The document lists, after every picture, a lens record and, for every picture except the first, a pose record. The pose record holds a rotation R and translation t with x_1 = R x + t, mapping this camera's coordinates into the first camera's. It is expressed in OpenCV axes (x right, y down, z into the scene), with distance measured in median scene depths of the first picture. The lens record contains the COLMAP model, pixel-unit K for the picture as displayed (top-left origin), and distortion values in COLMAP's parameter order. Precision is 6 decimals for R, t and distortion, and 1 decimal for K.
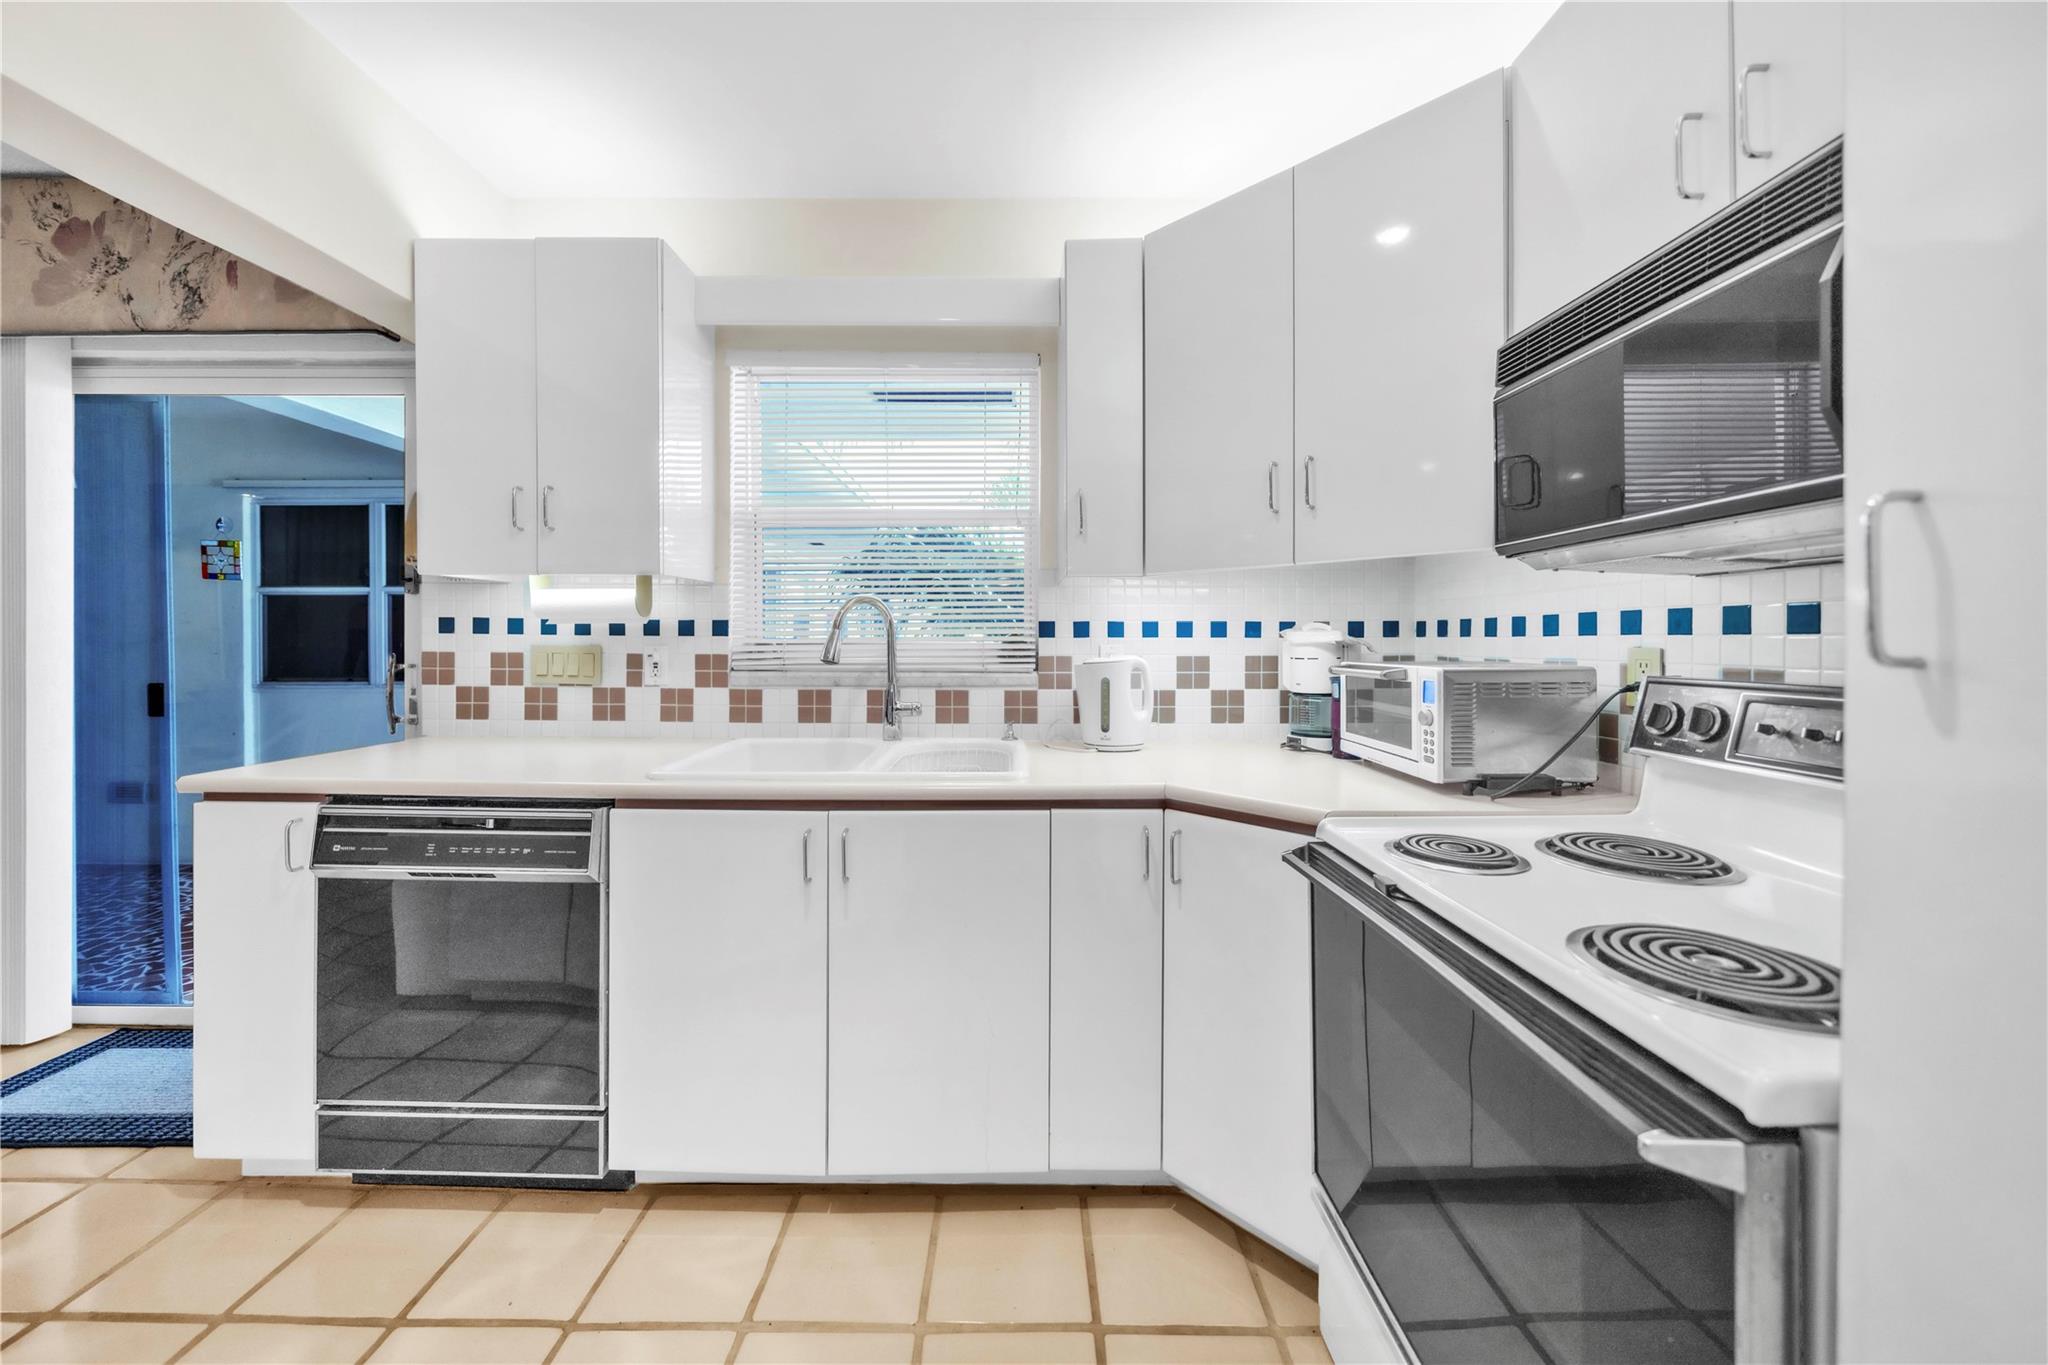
lens RADIAL K [[716.0, 0, 1012.5], [0, 716.0, 654.0], [0, 0, 1]] dist [-0.002540, -0.000247]
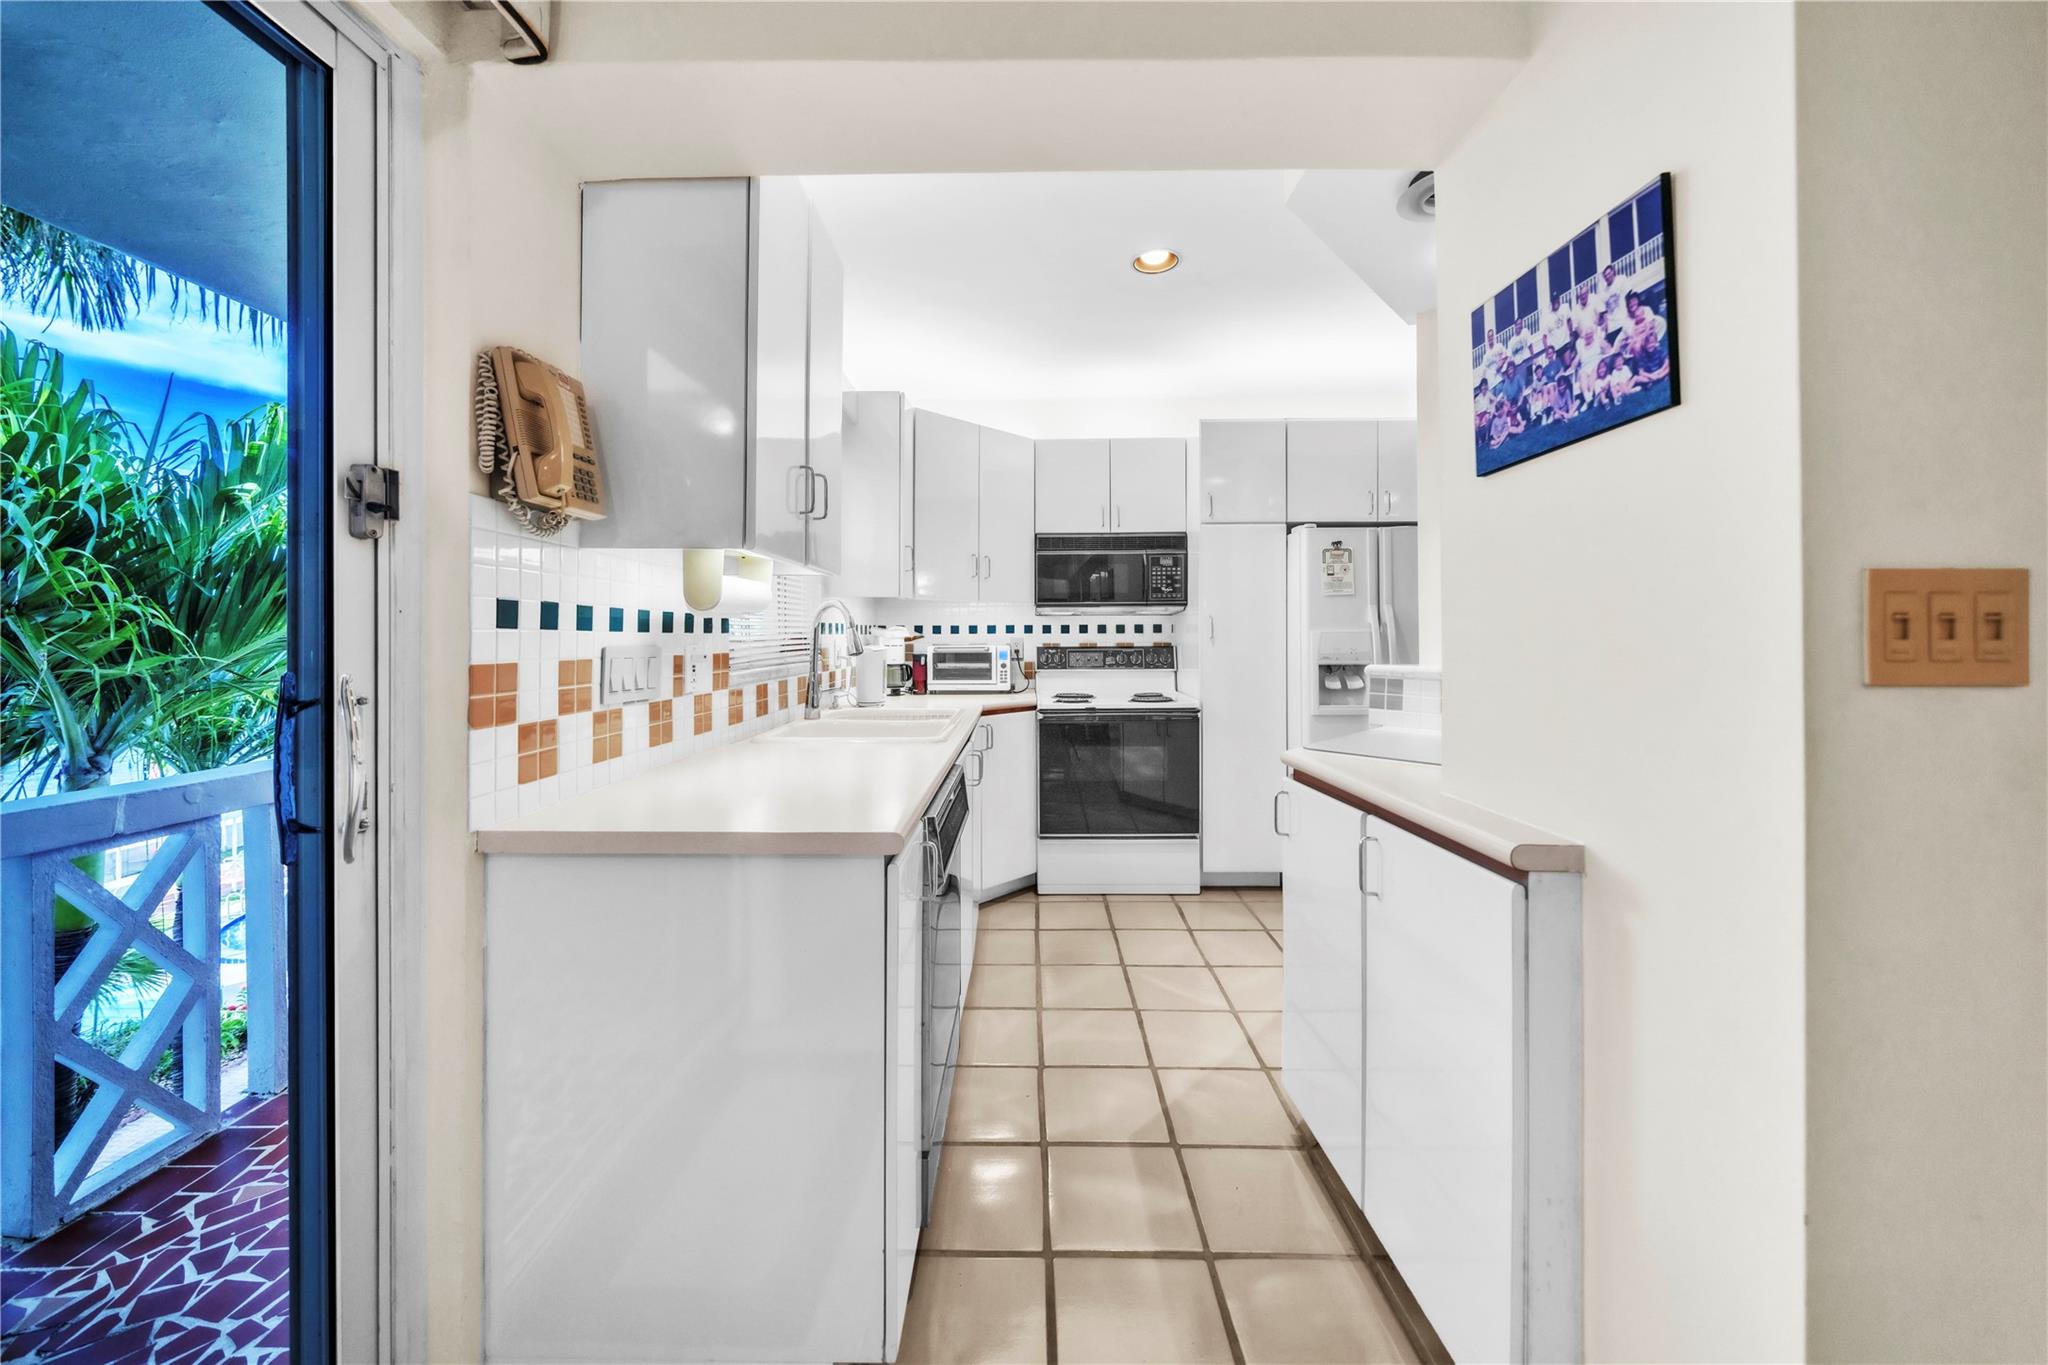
lens RADIAL K [[722.6, 0, 1011.9], [0, 722.6, 633.5], [0, 0, 1]] dist [-0.002725, -0.000159]
pose [[0.015607, -0.002612, 0.999875, -1.332997], [0.021269, 0.999771, 0.002280, -0.018454], [-0.999652, 0.021231, 0.015659, 0.609454]]
